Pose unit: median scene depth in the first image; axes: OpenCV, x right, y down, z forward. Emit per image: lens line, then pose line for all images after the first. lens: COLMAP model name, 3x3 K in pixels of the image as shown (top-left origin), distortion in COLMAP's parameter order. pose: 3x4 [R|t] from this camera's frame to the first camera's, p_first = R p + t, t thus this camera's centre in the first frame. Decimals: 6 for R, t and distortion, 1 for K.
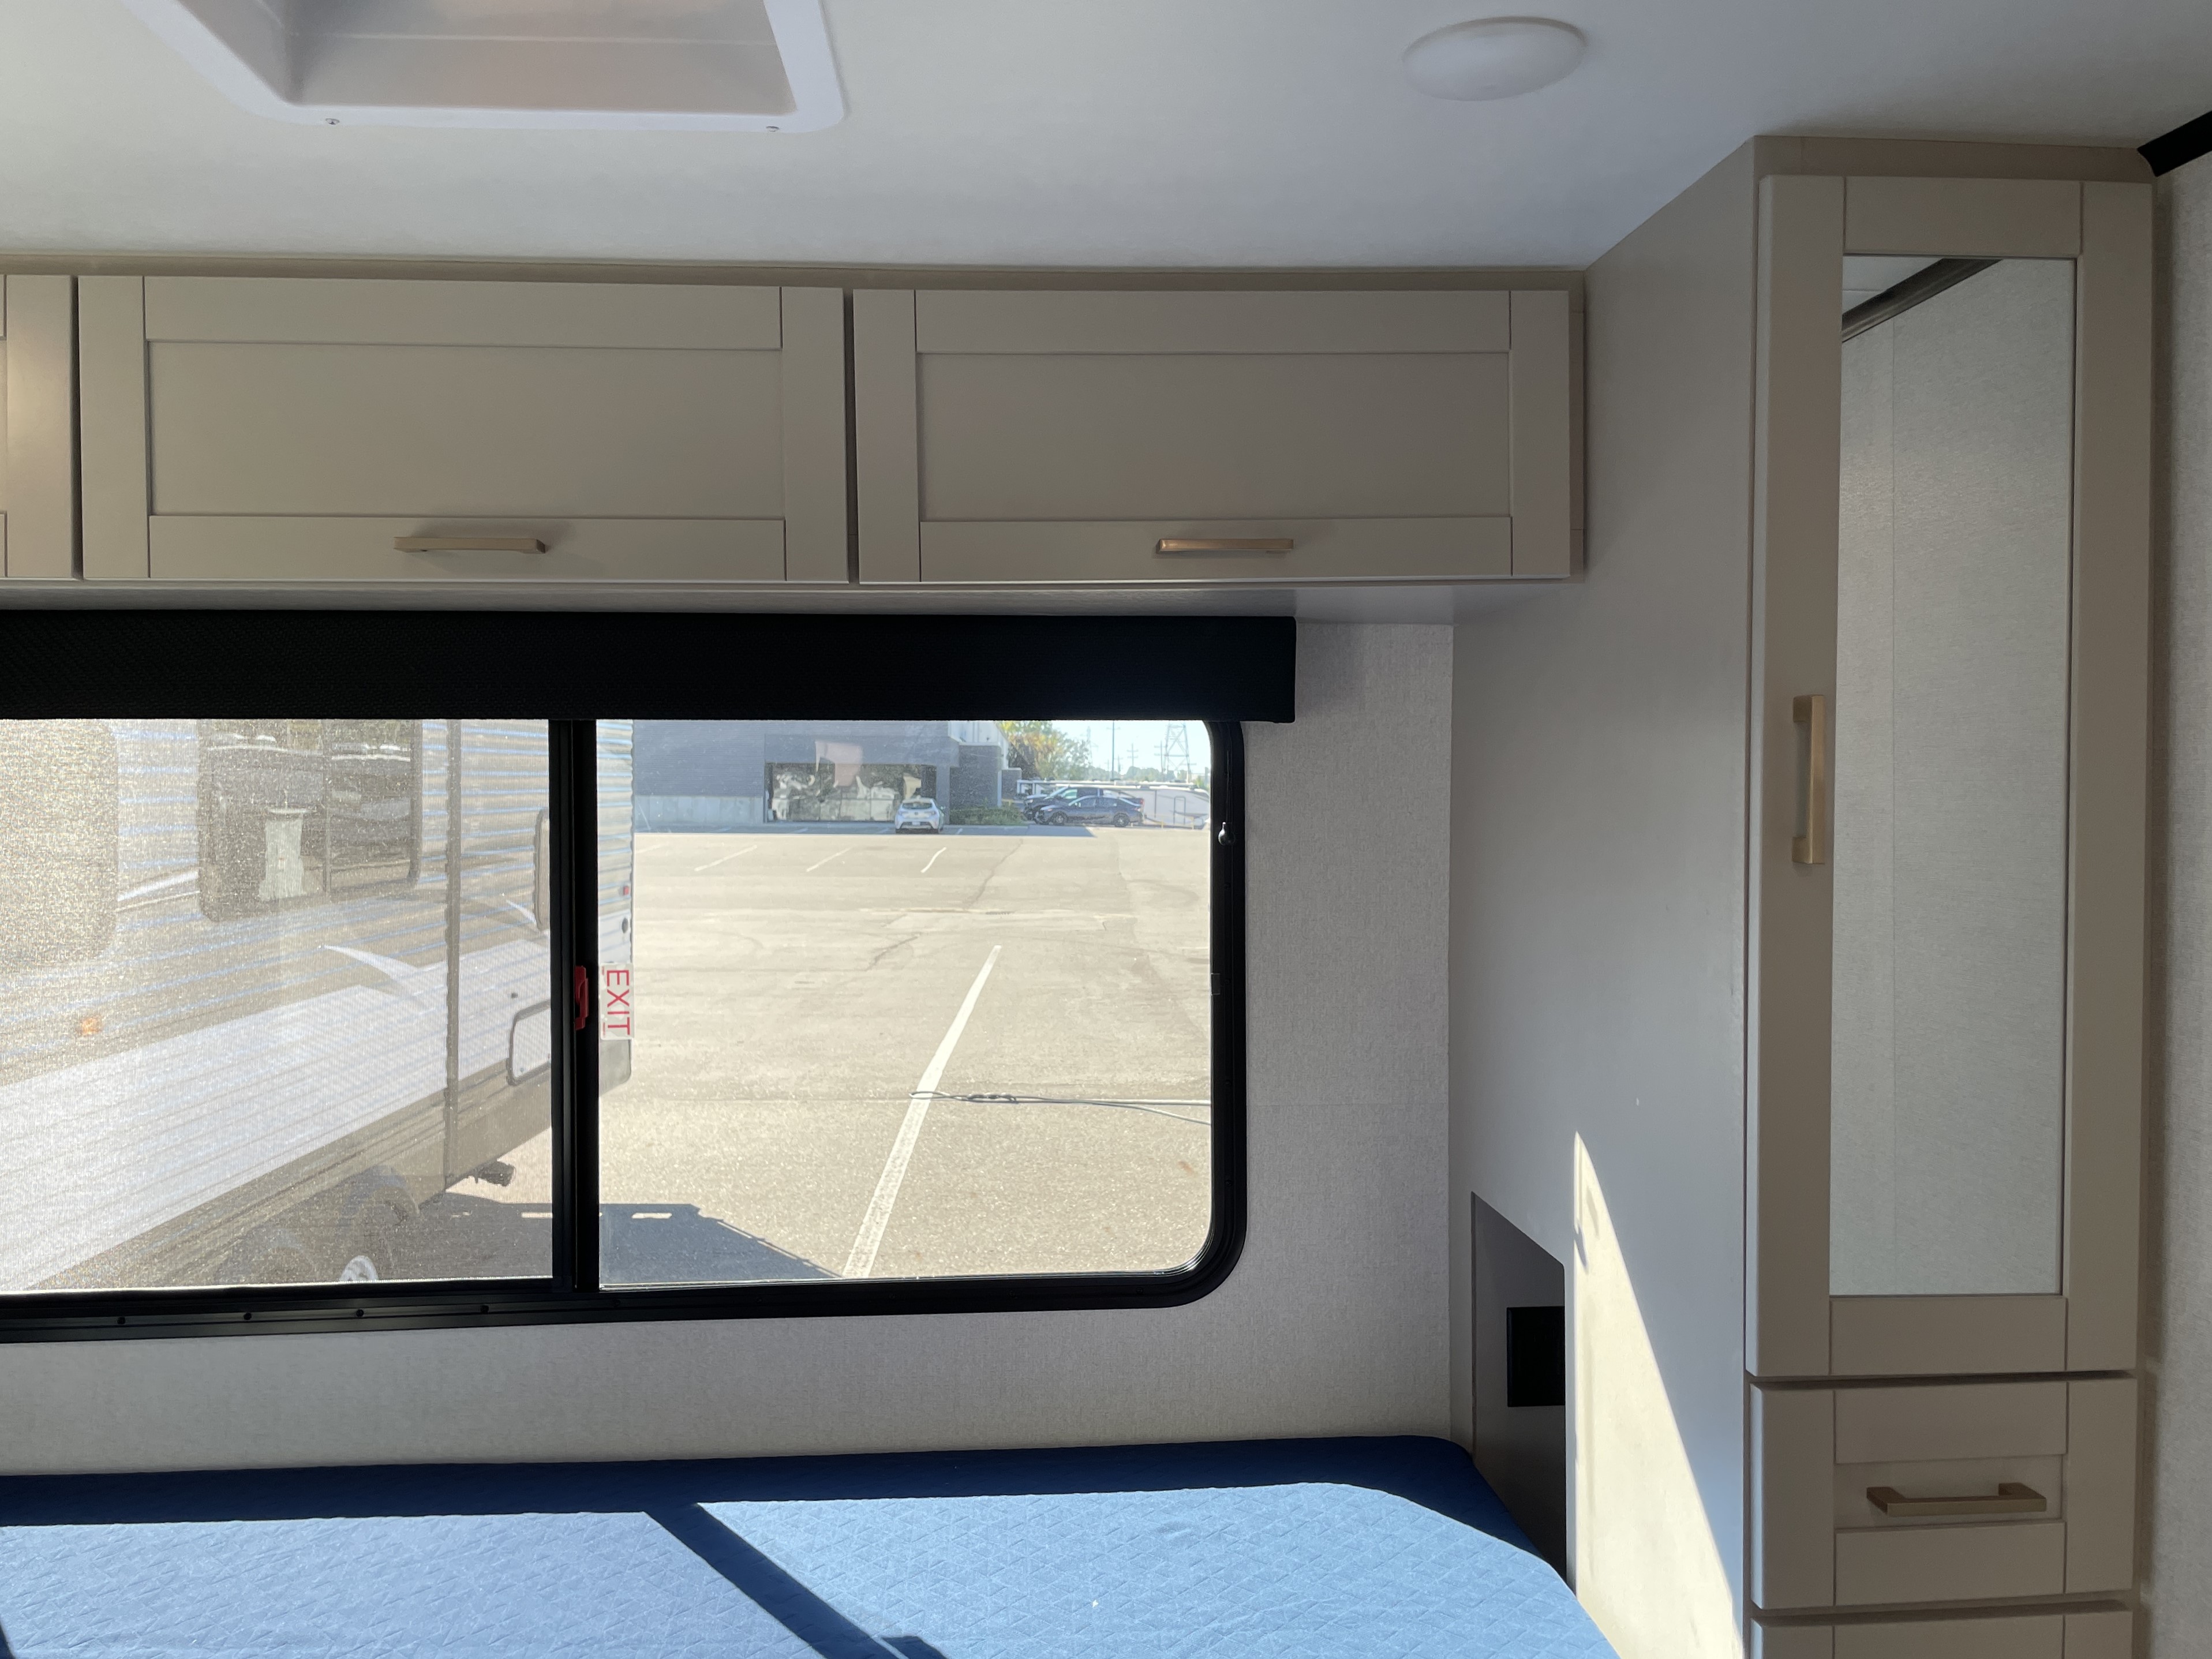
lens RADIAL K [[1772.7, 0, 1106.0], [0, 1772.7, 829.5], [0, 0, 1]] dist [0.120402, -0.157048]
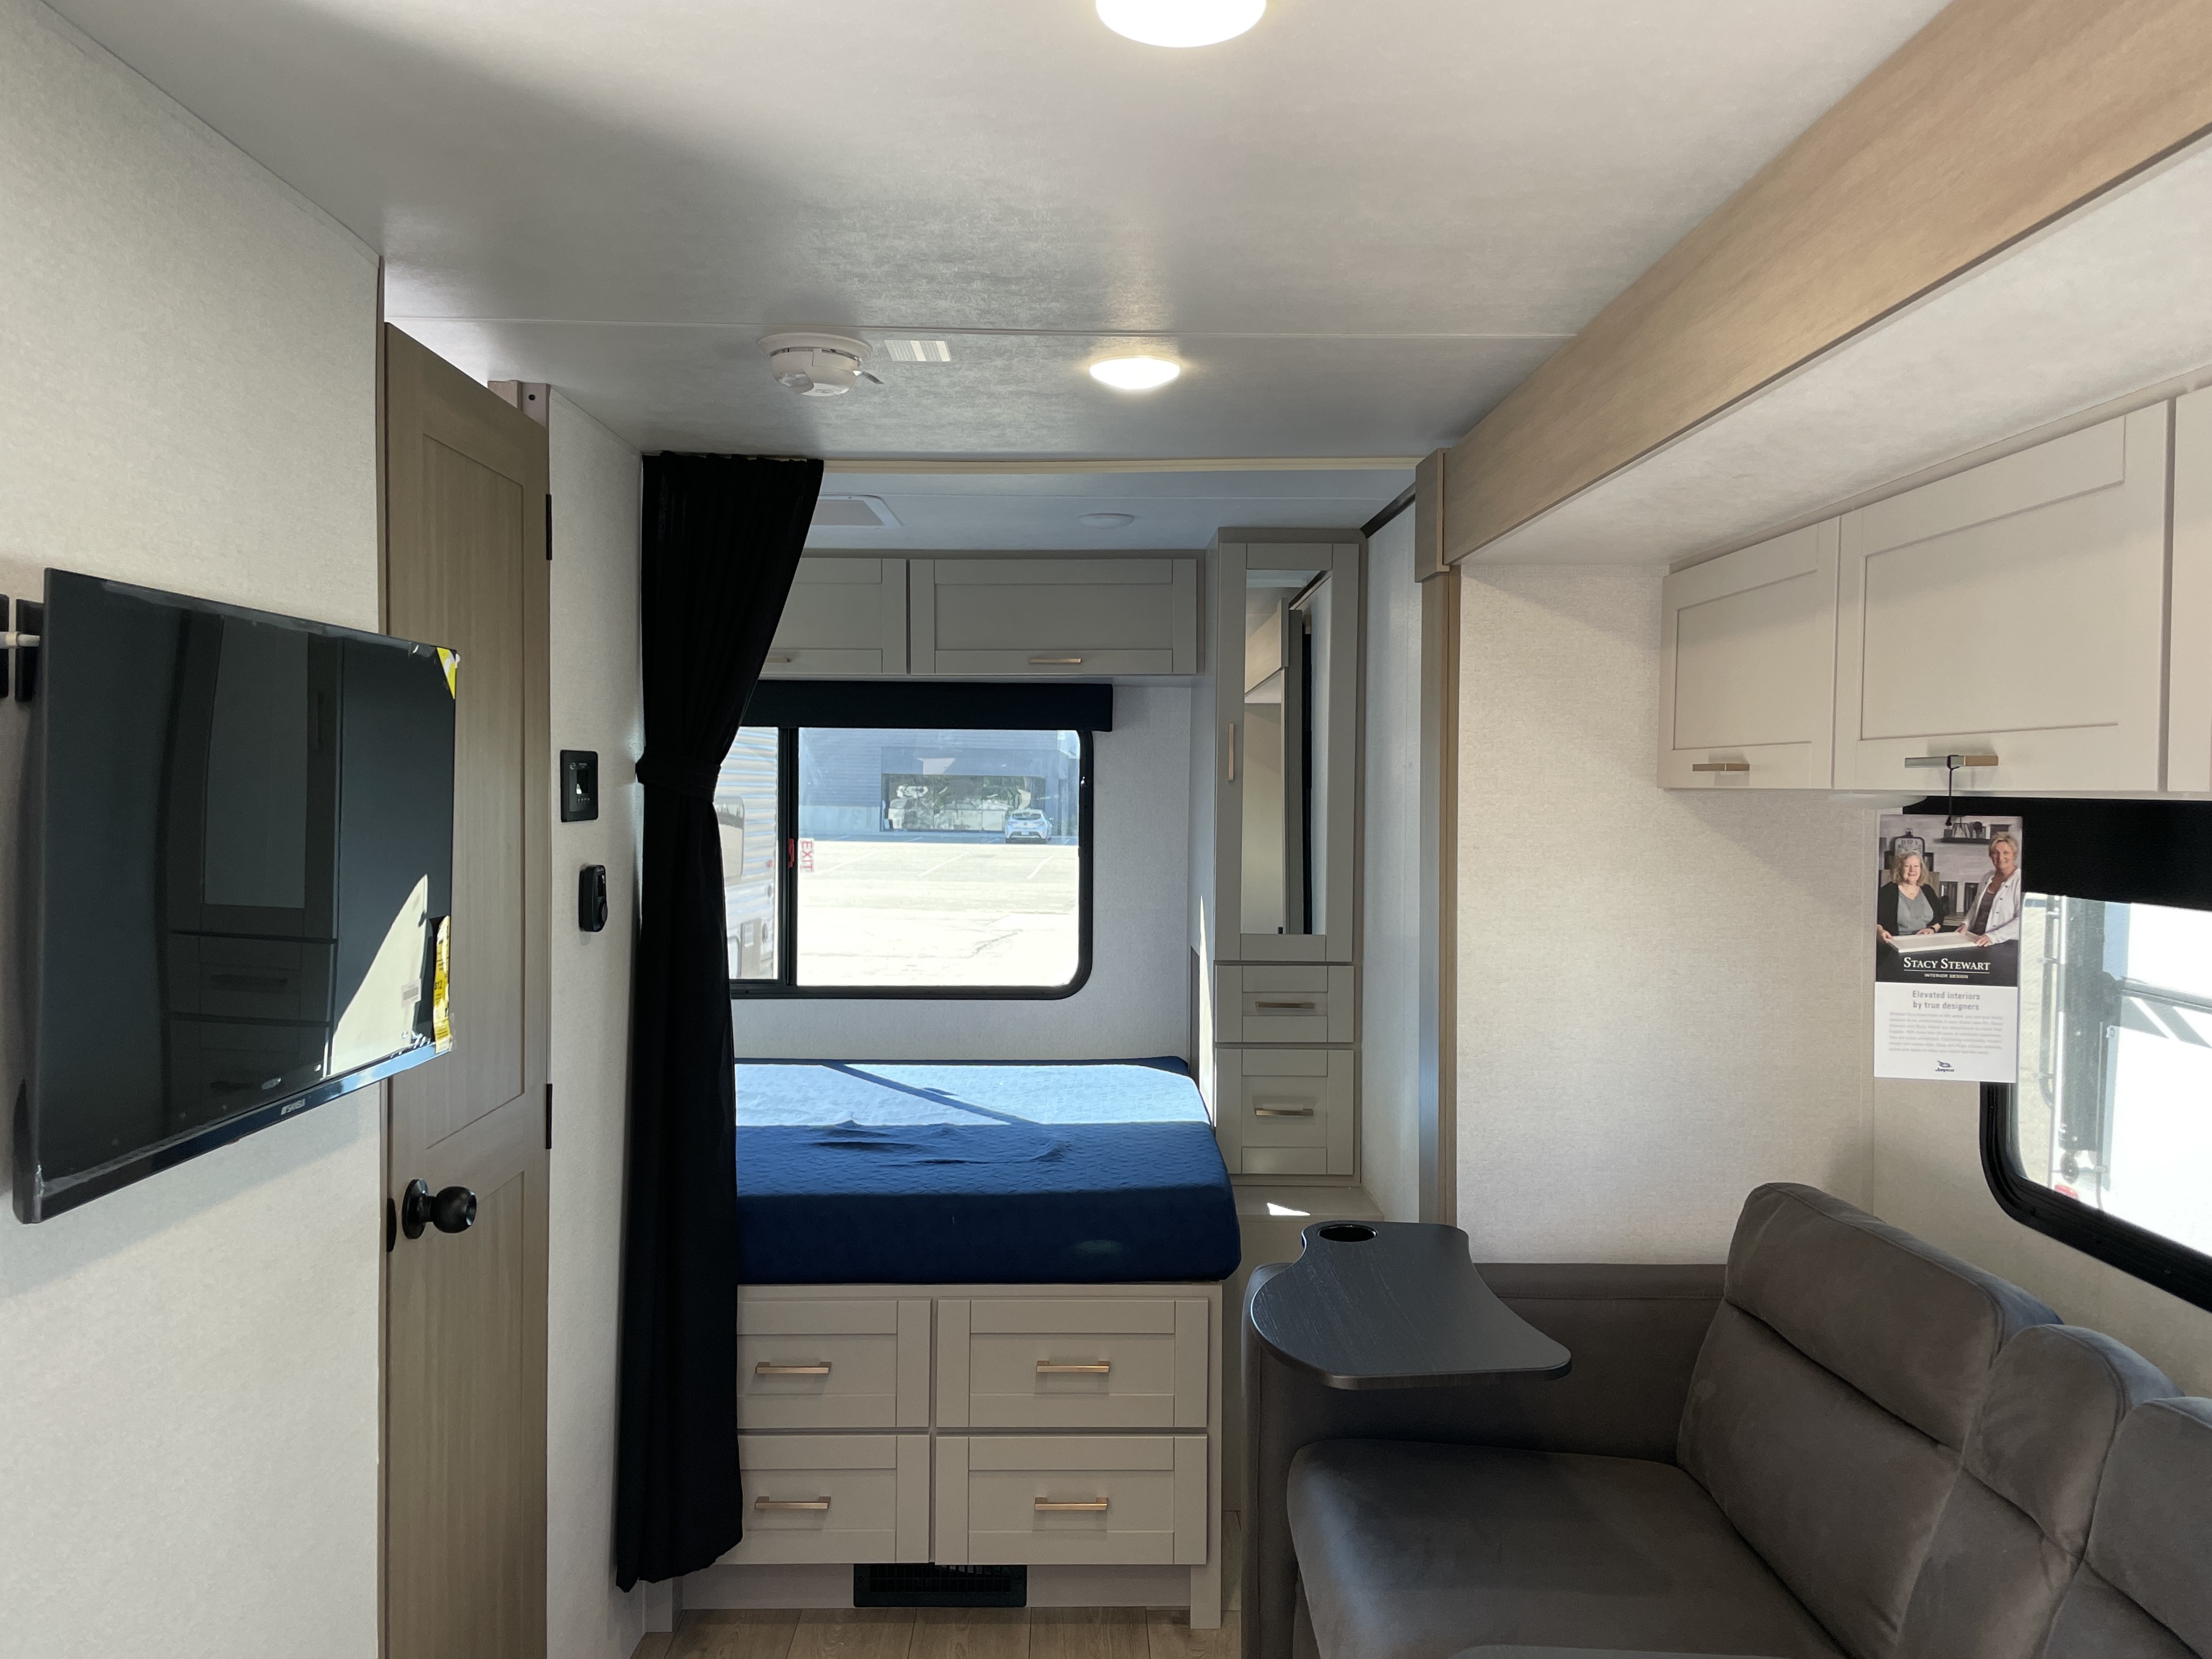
lens RADIAL K [[1771.5, 0, 1106.0], [0, 1771.5, 829.5], [0, 0, 1]] dist [0.009728, 0.005169]
pose [[0.997917, 0.012308, -0.063332, 0.069927], [-0.012827, 0.999887, -0.007804, 0.022908], [0.063229, 0.008600, 0.997962, -0.346545]]
